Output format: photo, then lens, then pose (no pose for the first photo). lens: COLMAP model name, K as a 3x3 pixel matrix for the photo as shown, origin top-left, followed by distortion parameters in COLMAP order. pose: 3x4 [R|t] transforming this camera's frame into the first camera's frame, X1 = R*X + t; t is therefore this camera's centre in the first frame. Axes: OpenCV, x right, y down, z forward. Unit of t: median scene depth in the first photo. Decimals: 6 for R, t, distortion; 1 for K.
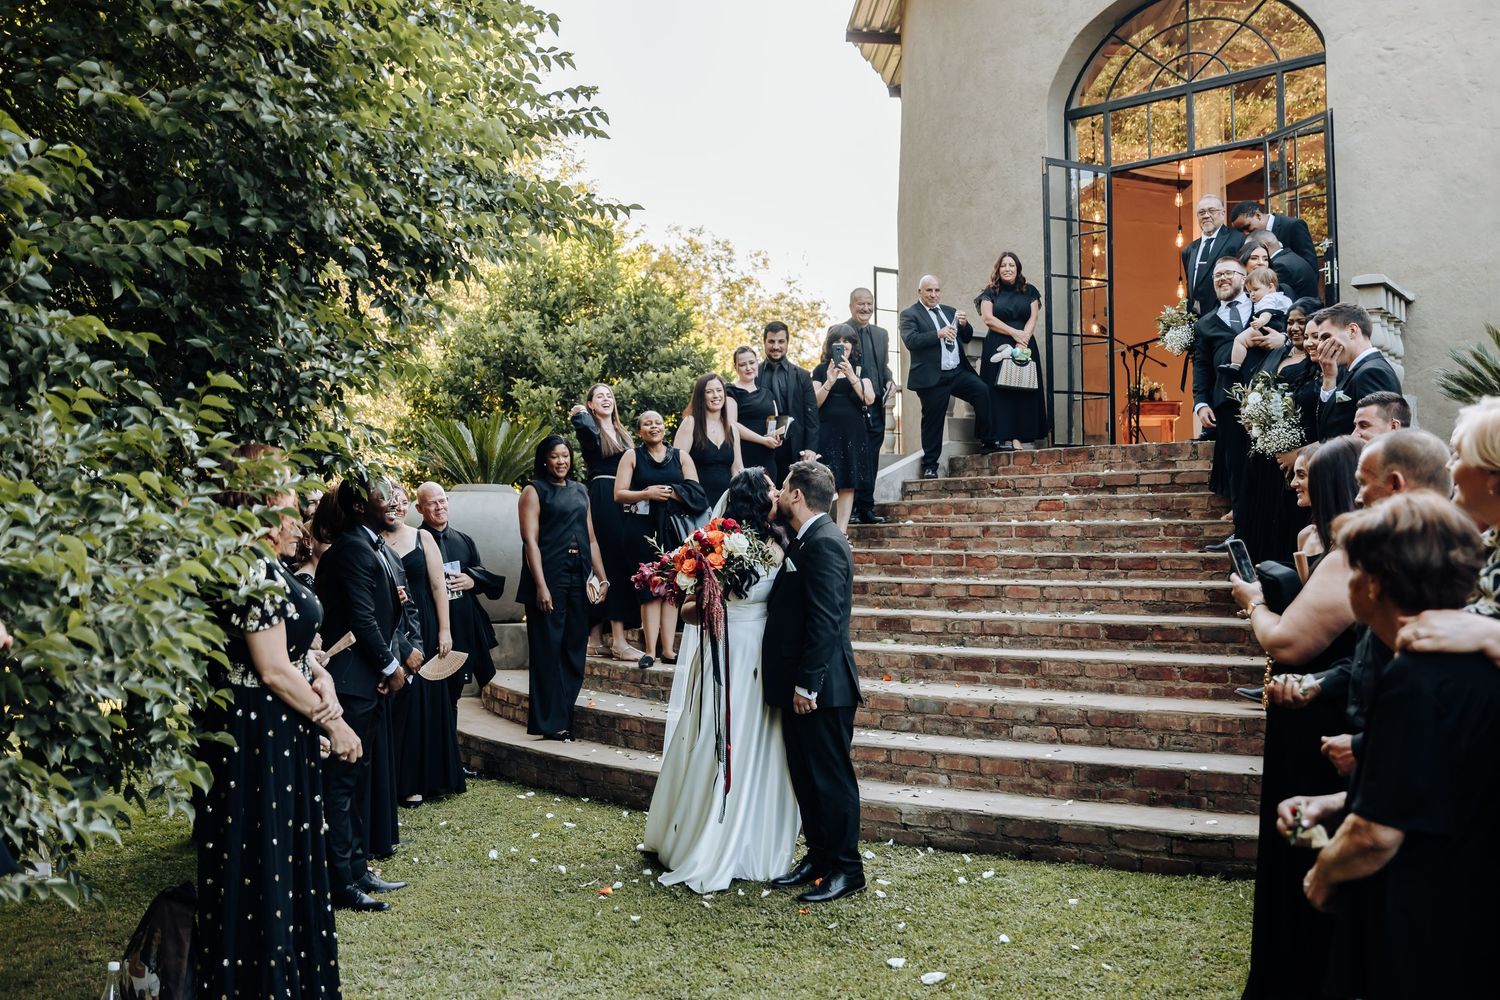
lens RADIAL K [[1494.1, 0, 746.8], [0, 1494.1, 500.9], [0, 0, 1]] dist [-0.000727, -0.017516]
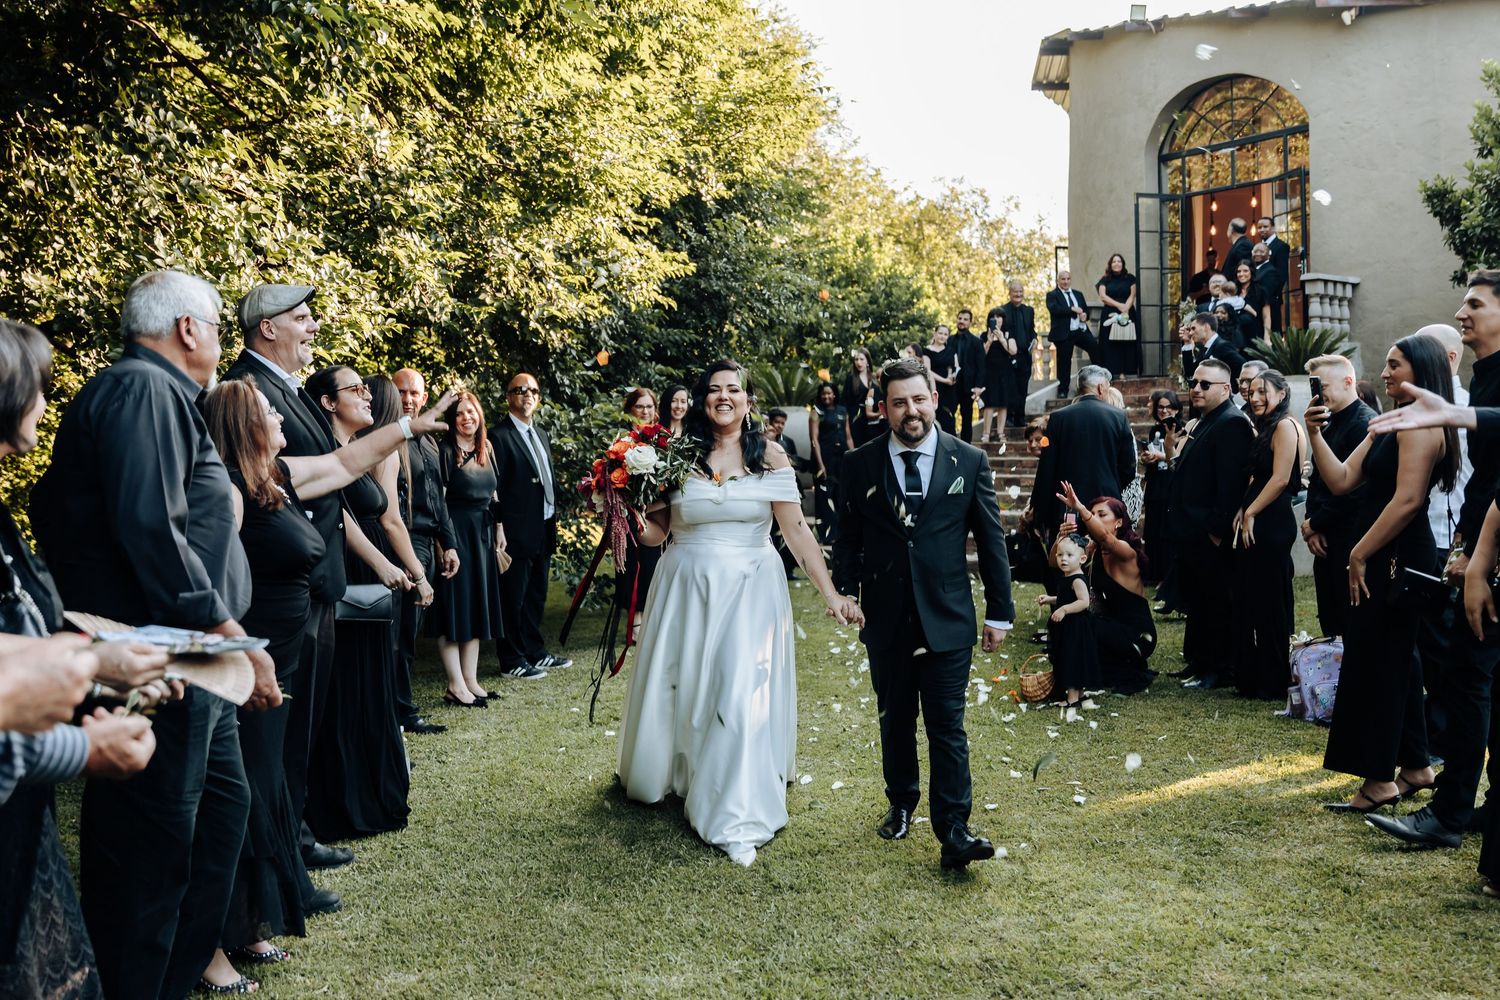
lens RADIAL K [[1477.0, 0, 750.0], [0, 1477.0, 500.0], [0, 0, 1]] dist [-0.005775, -0.003741]
pose [[0.980808, -0.005262, -0.194904, 0.124506], [0.017404, 0.998008, 0.060640, -0.009733], [0.194196, -0.062868, 0.978946, -0.761351]]
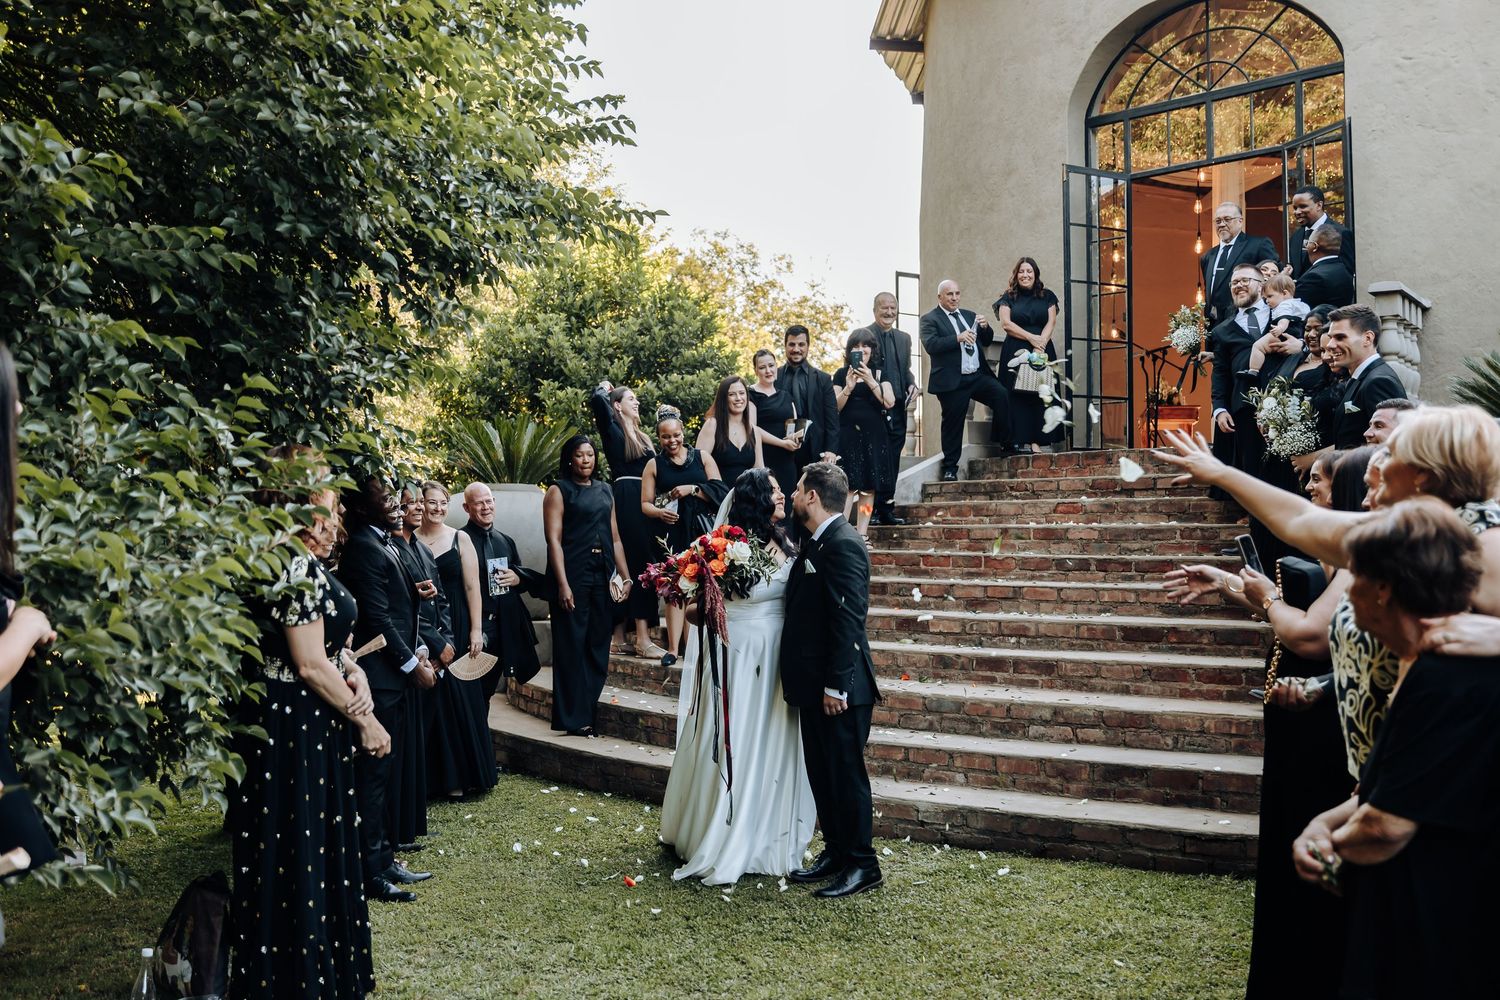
lens RADIAL K [[1477.0, 0, 750.0], [0, 1477.0, 500.0], [0, 0, 1]] dist [-0.005775, -0.003741]
pose [[0.999890, 0.006307, -0.013408, 0.000810], [-0.006319, 0.999980, -0.000852, -0.000415], [0.013403, 0.000937, 0.999910, -0.004294]]
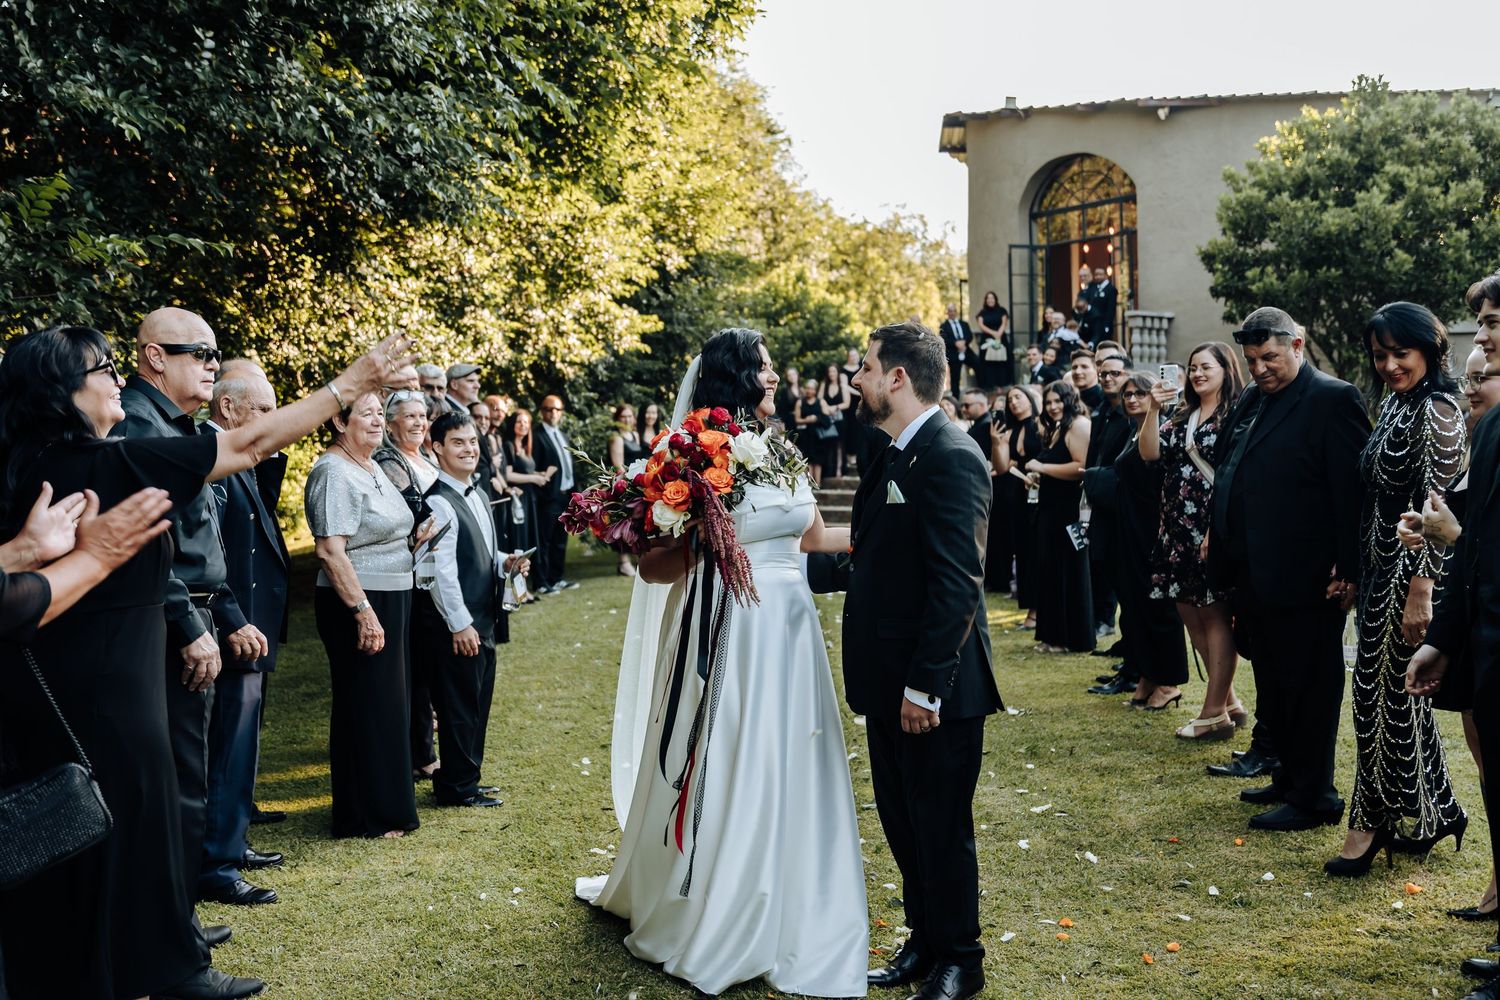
lens RADIAL K [[1479.2, 0, 758.3], [0, 1479.2, 498.9], [0, 0, 1]] dist [0.001766, -0.013488]
pose [[0.985322, -0.010247, -0.170396, 0.247089], [0.020734, 0.997990, 0.059879, -0.017686], [0.169440, -0.062533, 0.983555, -1.264296]]
